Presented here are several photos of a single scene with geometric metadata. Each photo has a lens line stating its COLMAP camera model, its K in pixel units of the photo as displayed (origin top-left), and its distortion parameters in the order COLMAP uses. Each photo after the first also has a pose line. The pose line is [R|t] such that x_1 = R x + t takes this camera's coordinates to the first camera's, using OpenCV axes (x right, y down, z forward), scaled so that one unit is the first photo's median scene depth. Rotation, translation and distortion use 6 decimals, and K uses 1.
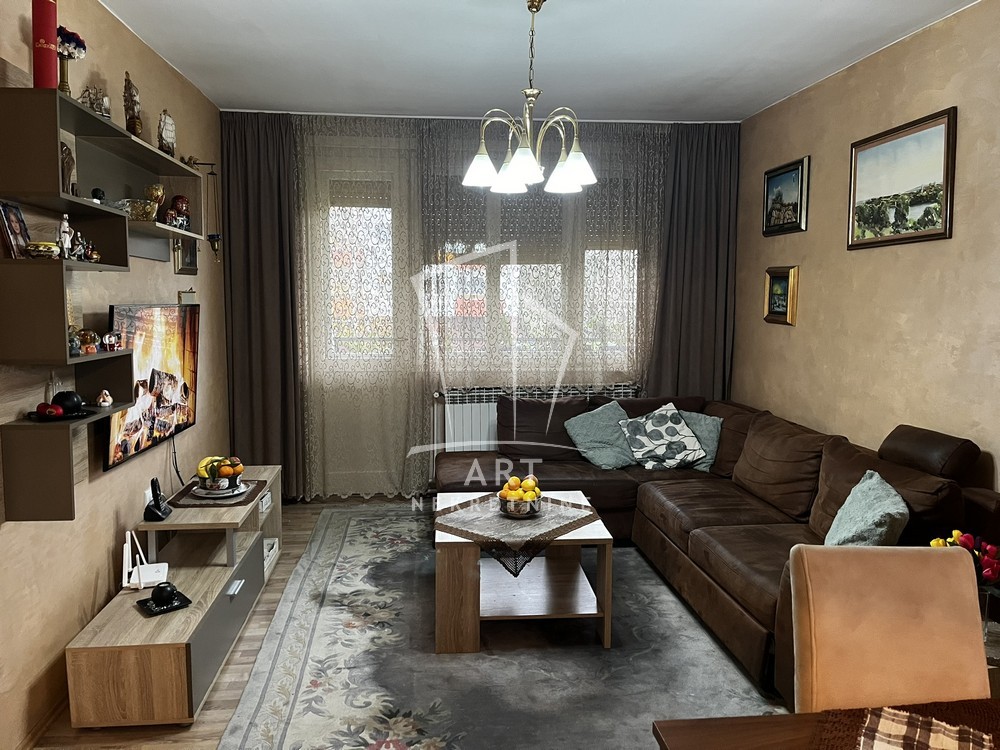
lens RADIAL K [[756.1, 0, 500.0], [0, 756.1, 375.0], [0, 0, 1]] dist [0.067433, -0.086633]
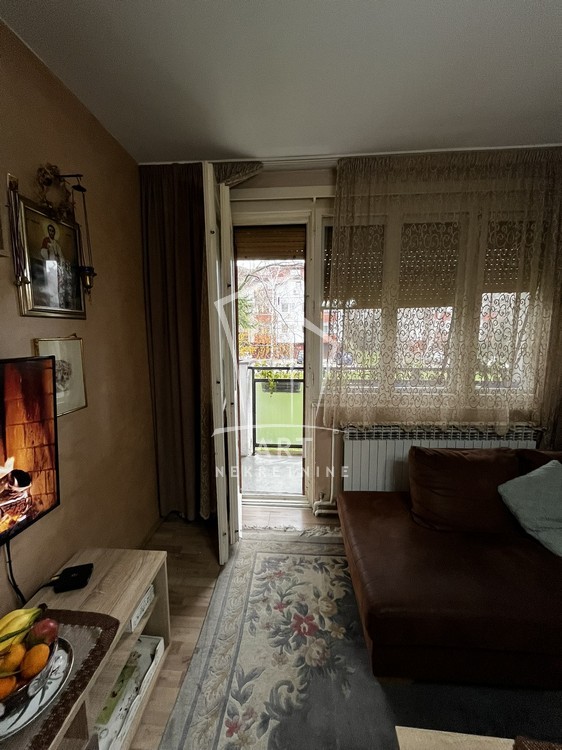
lens RADIAL K [[306.2, 0, 281.0], [0, 306.2, 375.0], [0, 0, 1]] dist [0.000139, 0.000025]
pose [[0.987056, 0.012145, -0.159918, -0.134659], [-0.007622, 0.999554, 0.028871, -0.093466], [0.160197, -0.027278, 0.986708, 0.814610]]
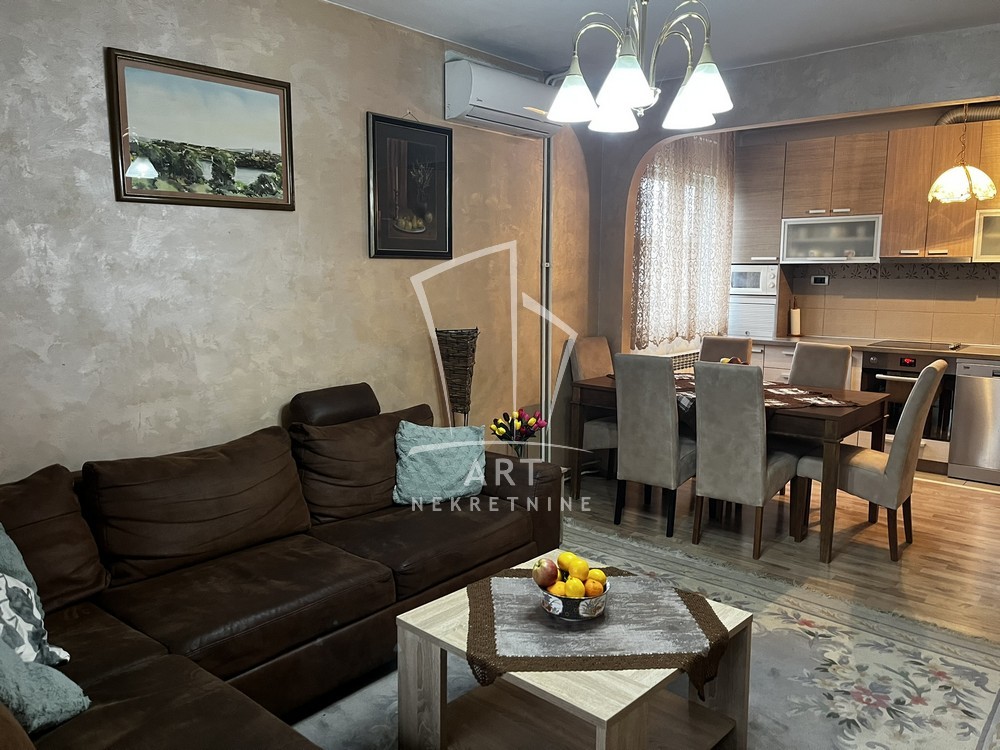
lens RADIAL K [[756.1, 0, 500.0], [0, 756.1, 375.0], [0, 0, 1]] dist [0.067433, -0.086633]
pose [[-0.684032, -0.112451, 0.720732, -0.346153], [0.069332, 0.973550, 0.217698, -0.146192], [-0.726150, 0.198882, -0.658143, 1.340024]]
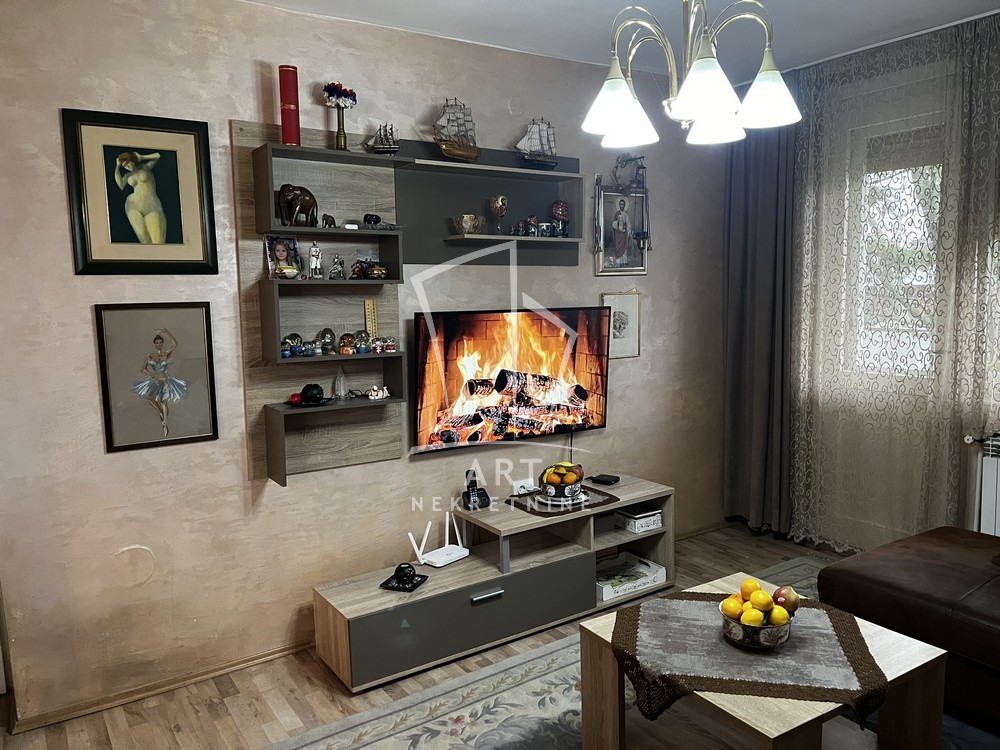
lens RADIAL K [[756.1, 0, 500.0], [0, 756.1, 375.0], [0, 0, 1]] dist [0.067433, -0.086633]
pose [[0.465116, 0.088074, -0.880858, 0.450816], [-0.068248, 0.995645, 0.063514, -0.063696], [0.882615, 0.030575, 0.469101, 0.466053]]
